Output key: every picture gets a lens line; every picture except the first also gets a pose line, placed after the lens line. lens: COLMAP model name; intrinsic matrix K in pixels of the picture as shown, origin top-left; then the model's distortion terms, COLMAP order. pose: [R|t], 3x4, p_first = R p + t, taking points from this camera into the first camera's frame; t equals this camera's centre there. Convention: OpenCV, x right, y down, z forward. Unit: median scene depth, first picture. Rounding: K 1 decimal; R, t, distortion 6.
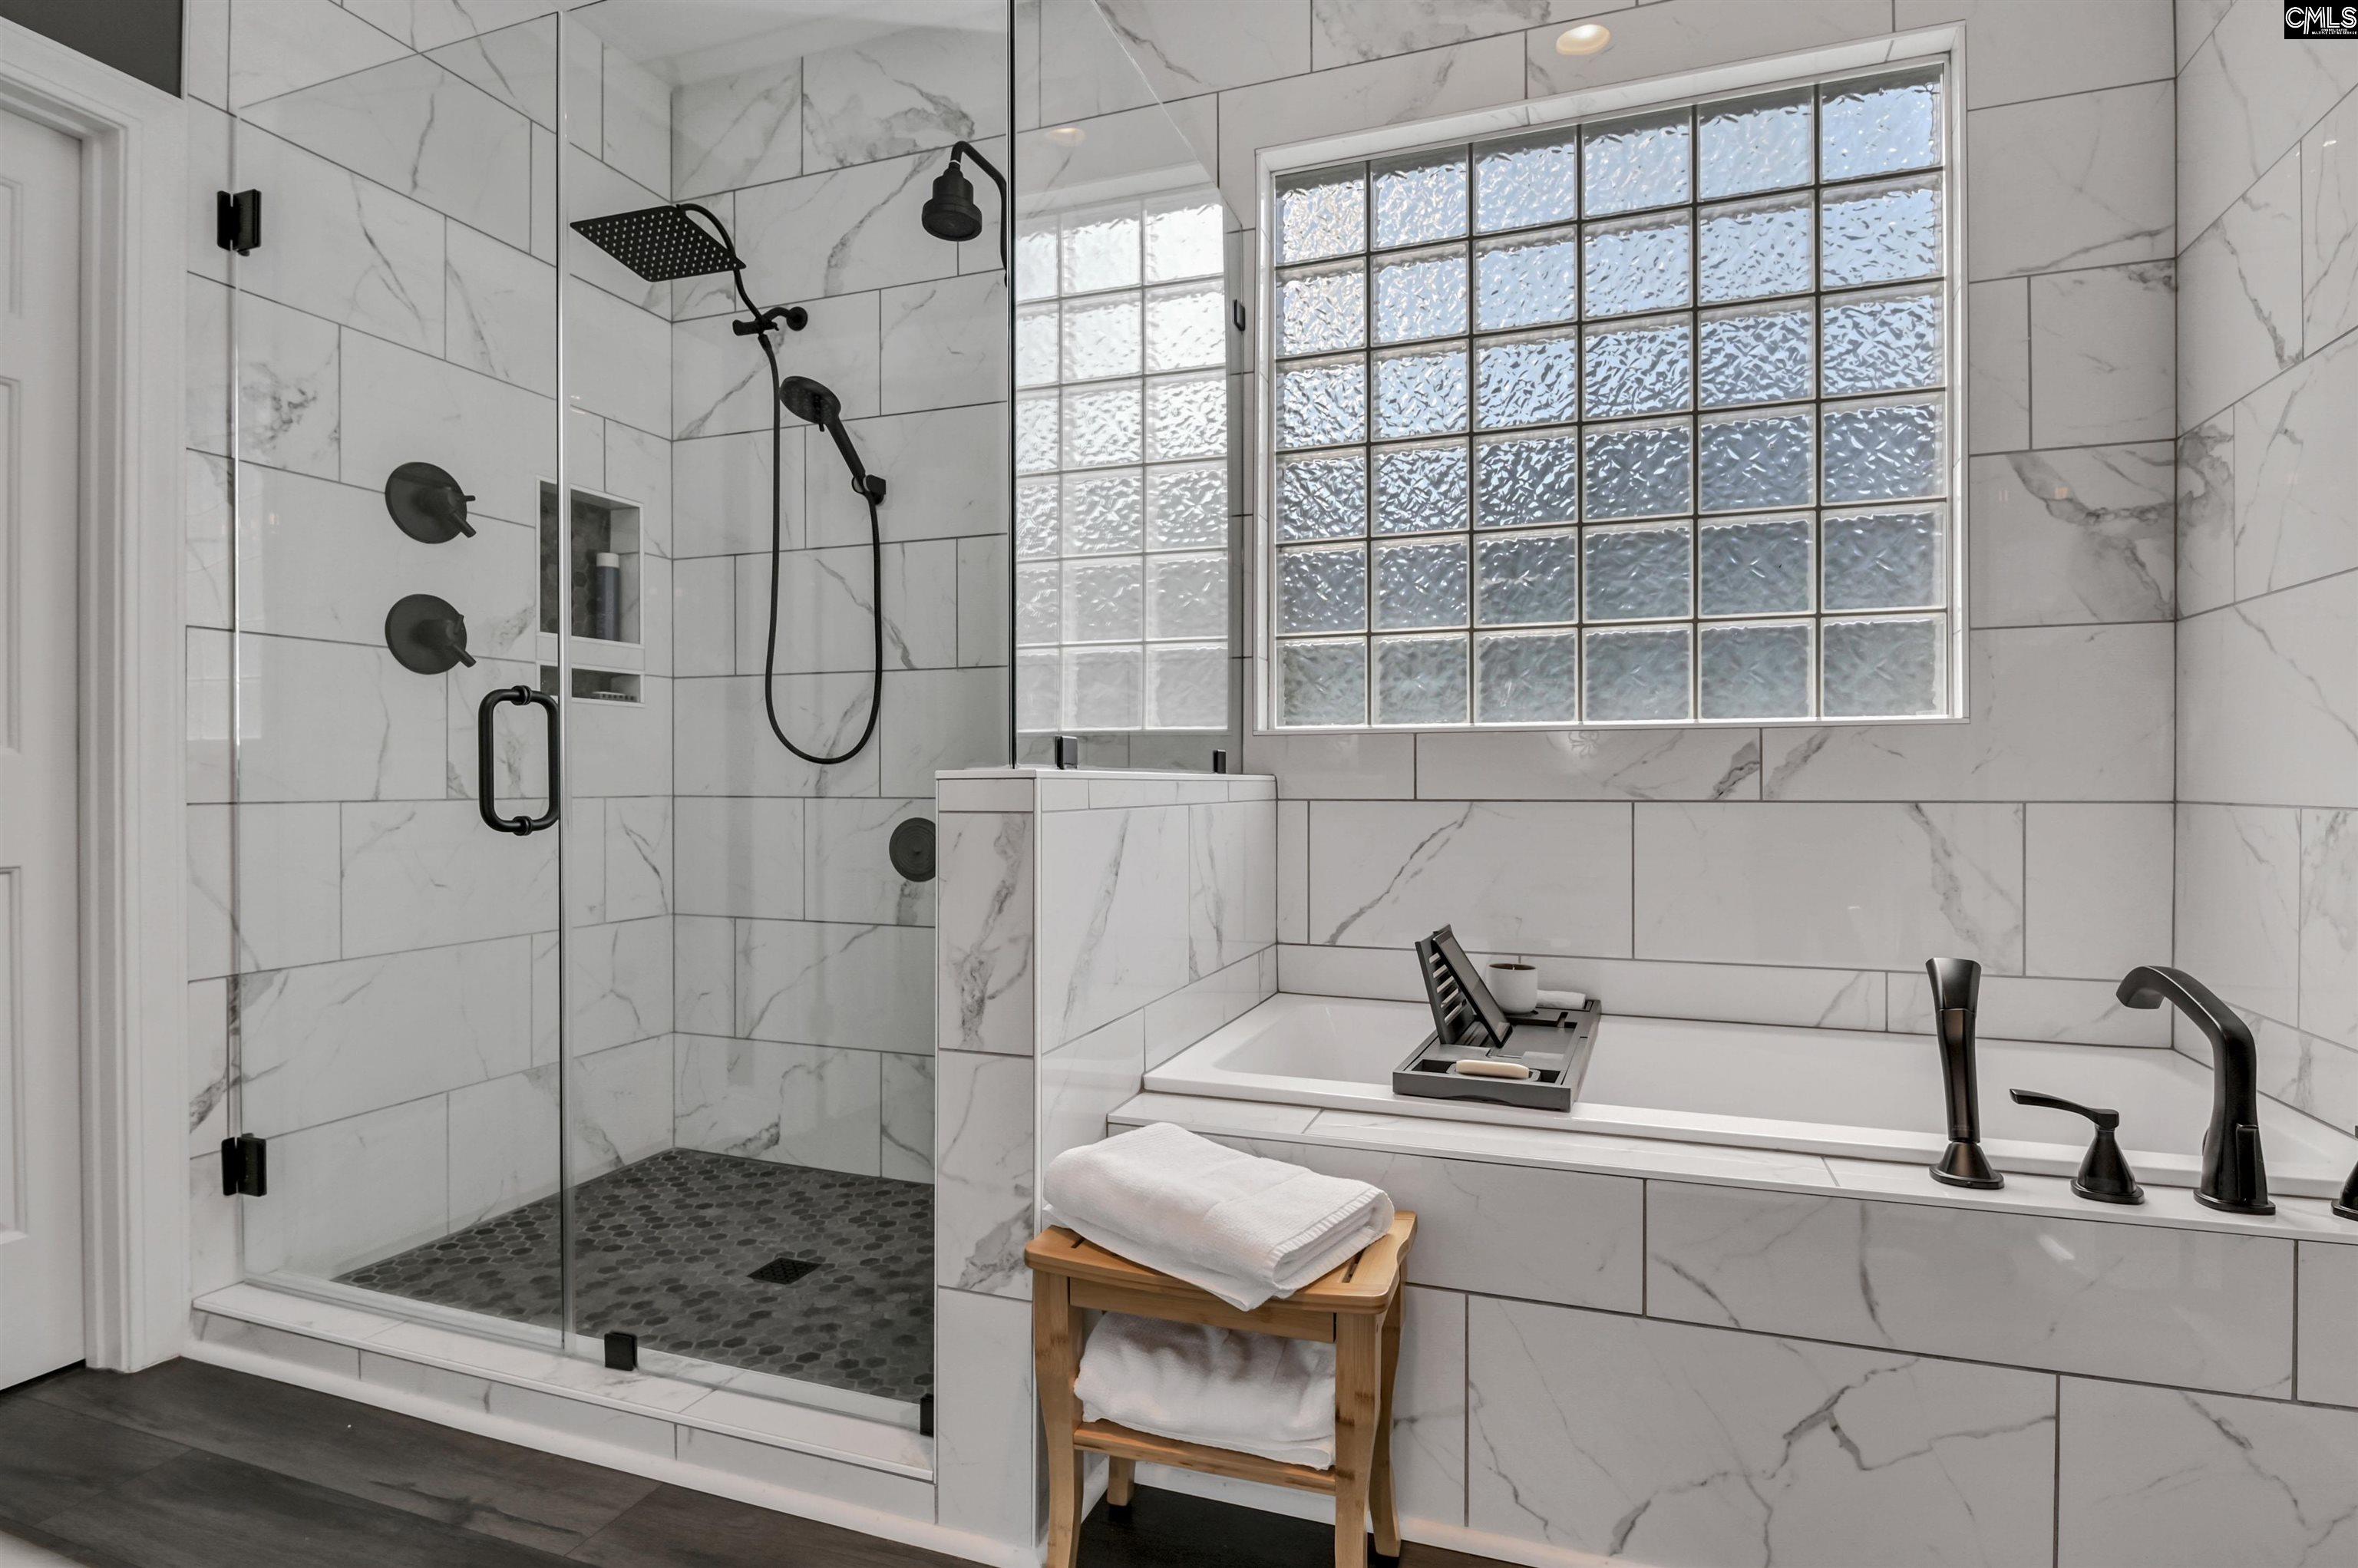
lens RADIAL K [[1187.6, 0, 1188.6], [0, 1187.6, 765.9], [0, 0, 1]] dist [0.003791, -0.007450]
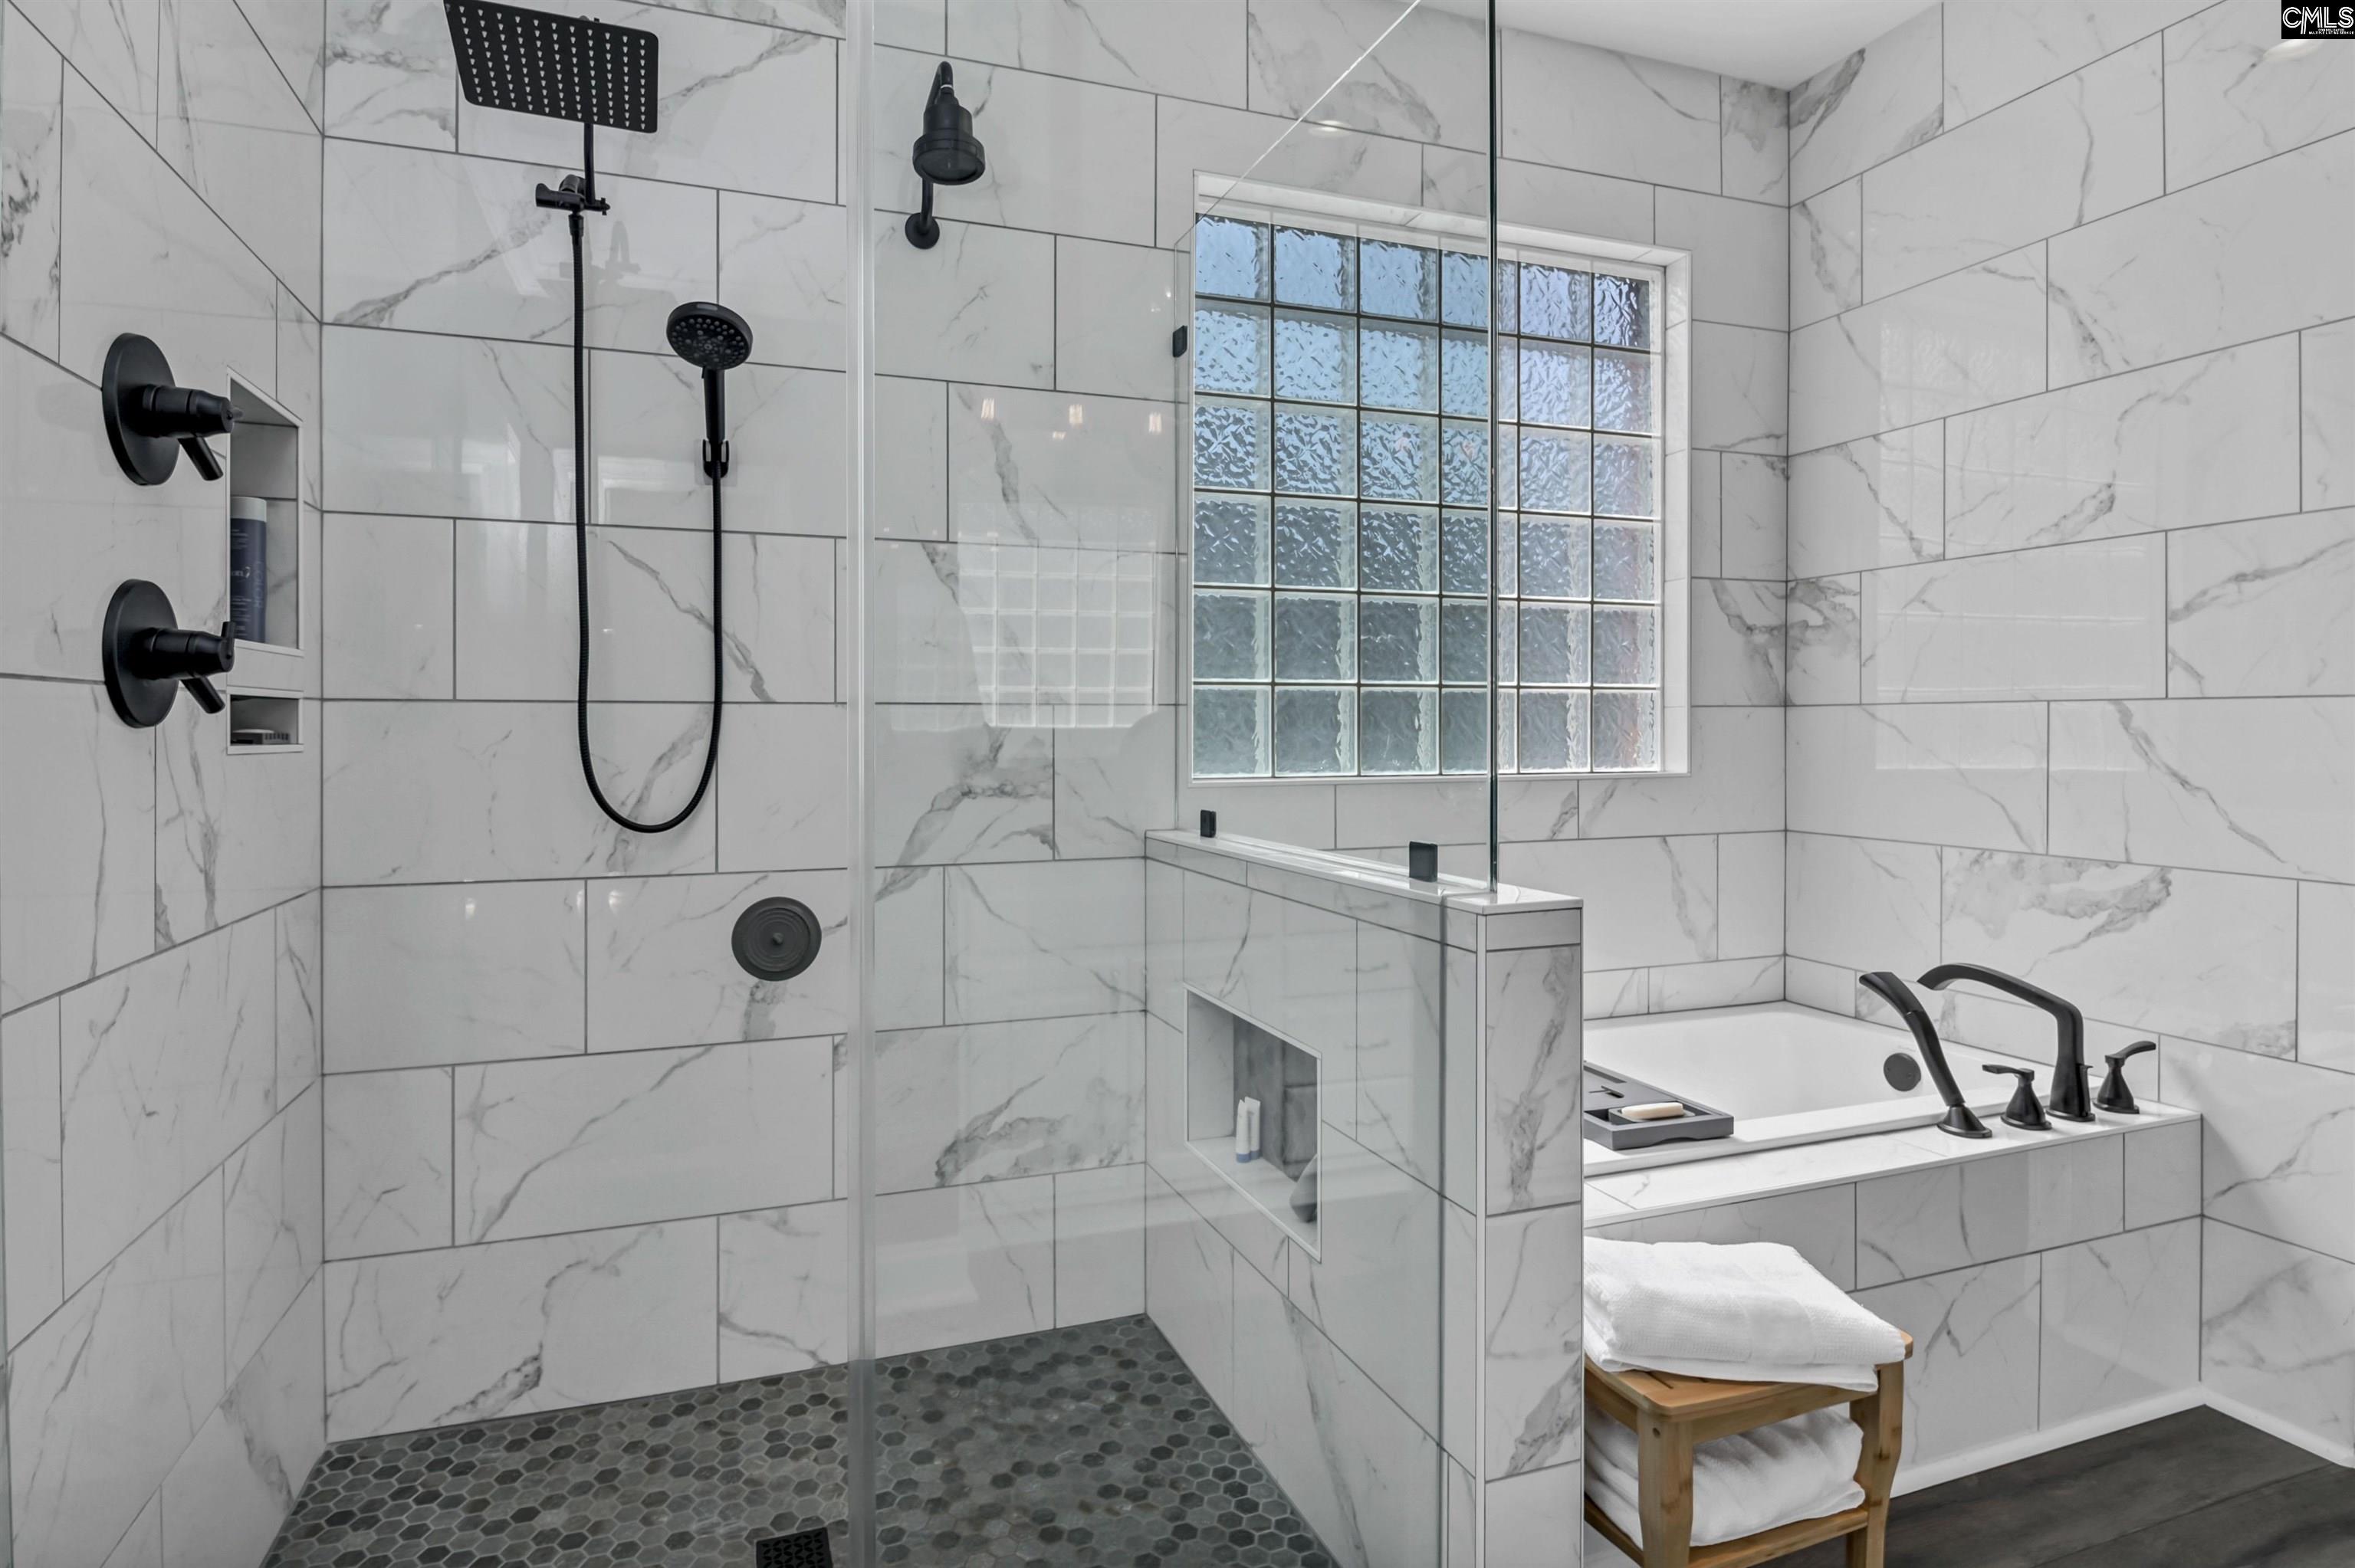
lens RADIAL K [[1210.2, 0, 1173.0], [0, 1210.2, 720.7], [0, 0, 1]] dist [0.001557, -0.009005]
pose [[0.780241, 0.009608, 0.625406, -0.647475], [-0.009216, 0.999950, -0.003864, -0.086688], [-0.625412, -0.002749, 0.780290, 0.293077]]
